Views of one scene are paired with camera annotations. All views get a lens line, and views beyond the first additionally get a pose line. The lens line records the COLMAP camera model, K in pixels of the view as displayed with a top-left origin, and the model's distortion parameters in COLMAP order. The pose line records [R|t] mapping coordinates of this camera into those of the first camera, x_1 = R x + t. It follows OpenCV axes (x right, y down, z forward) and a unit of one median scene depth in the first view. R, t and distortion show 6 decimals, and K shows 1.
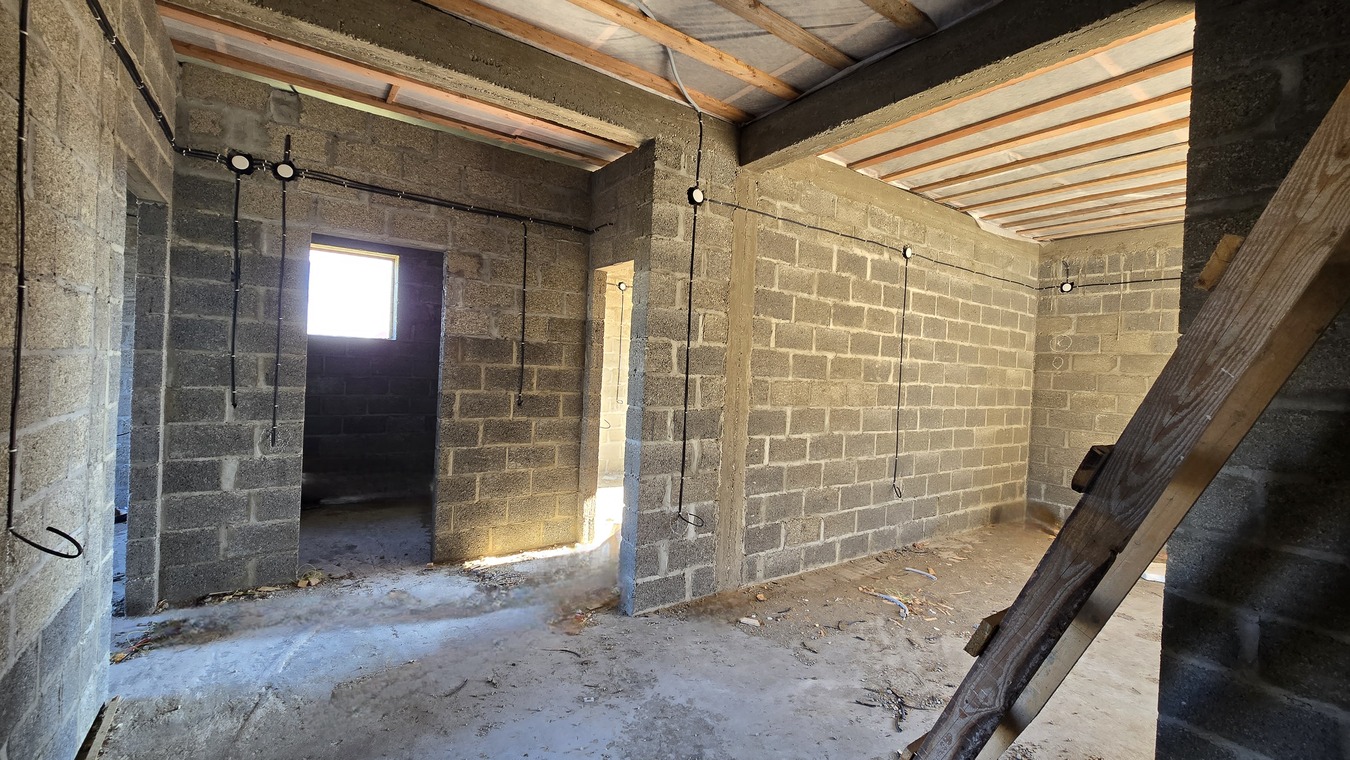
lens RADIAL K [[551.4, 0, 671.9], [0, 551.4, 368.3], [0, 0, 1]] dist [-0.002969, 0.001040]
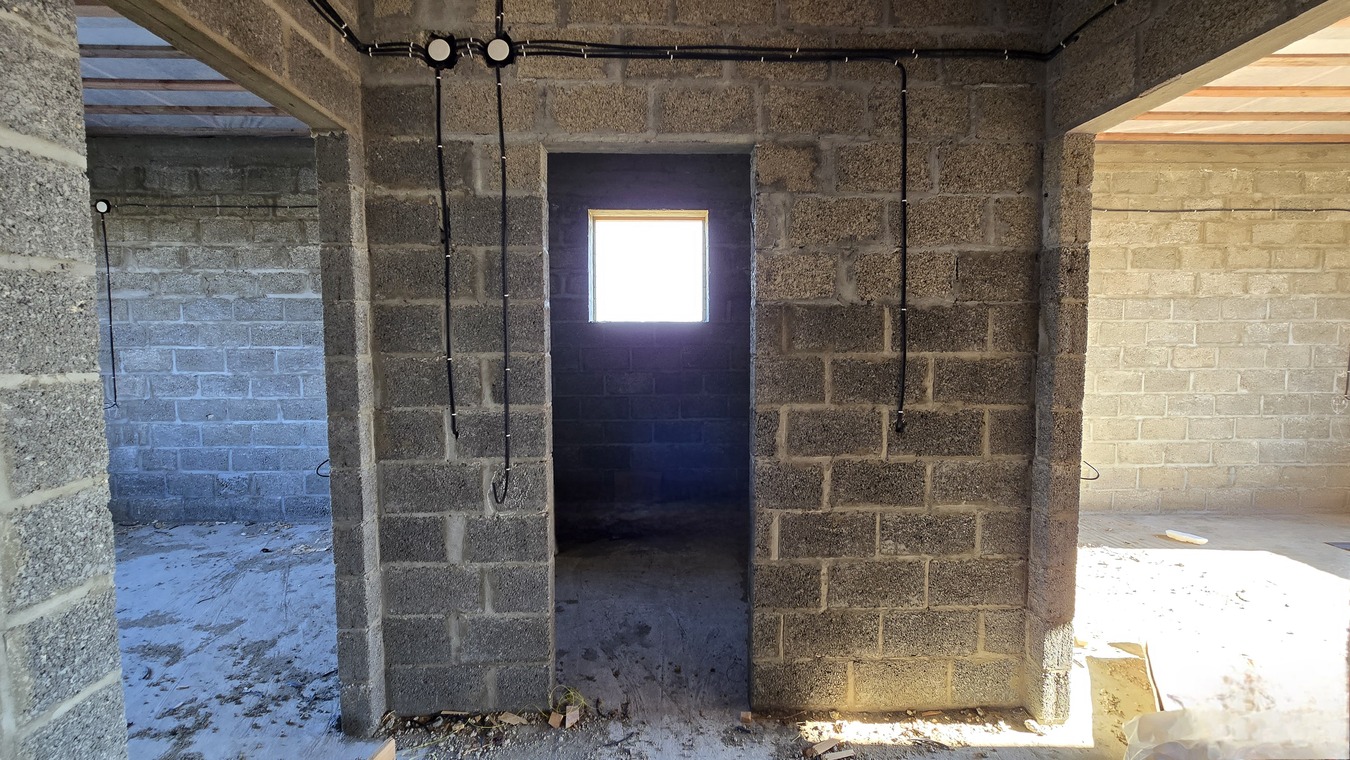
lens RADIAL K [[551.4, 0, 674.1], [0, 551.4, 375.6], [0, 0, 1]] dist [-0.002969, 0.001040]
pose [[0.833677, -0.011635, -0.552130, -0.182986], [0.041241, 0.998298, 0.041234, -0.015805], [0.550710, -0.057146, 0.832738, 0.504220]]
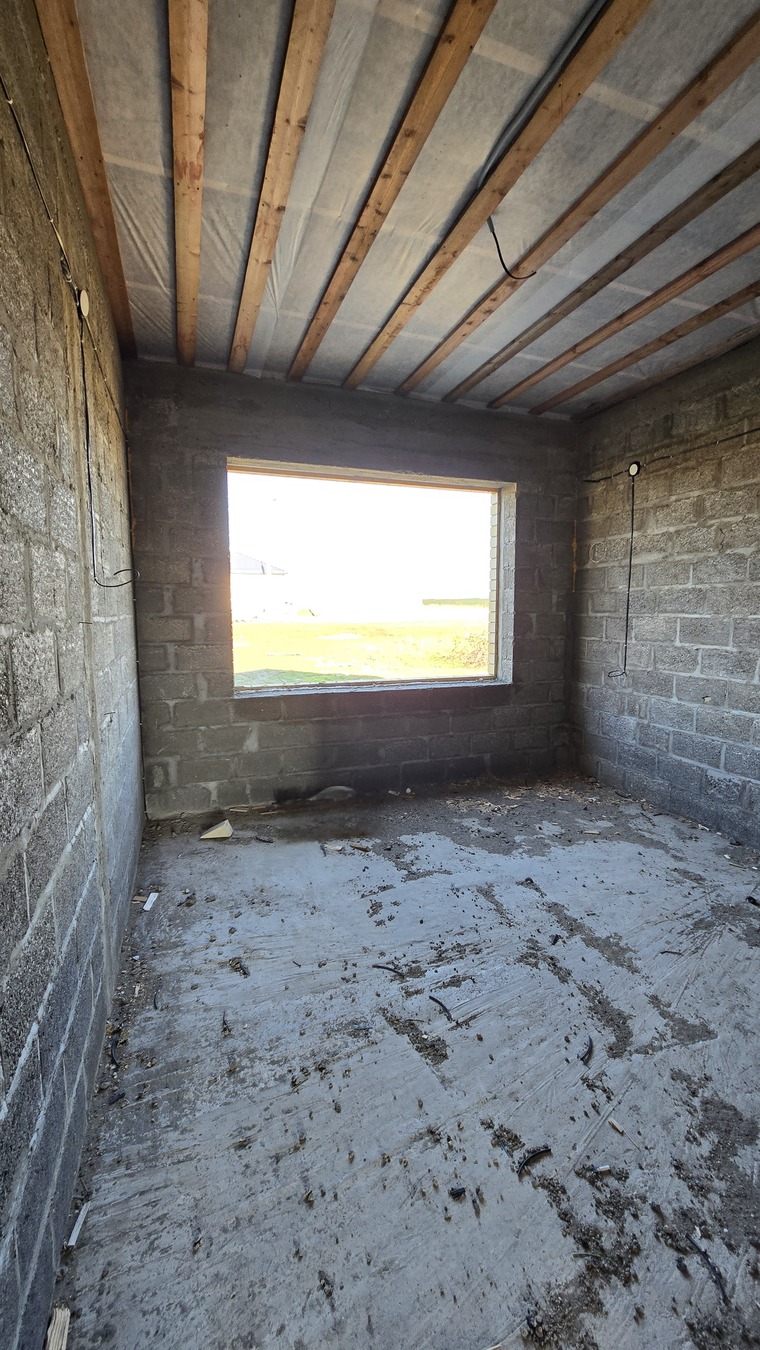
lens RADIAL K [[551.4, 0, 384.6], [0, 551.4, 666.5], [0, 0, 1]] dist [-0.002969, 0.001040]
pose [[-0.252798, 0.047581, -0.966348, -0.361645], [-0.013578, 0.998517, 0.052717, -0.018753], [0.967424, 0.026448, -0.251777, 0.559176]]
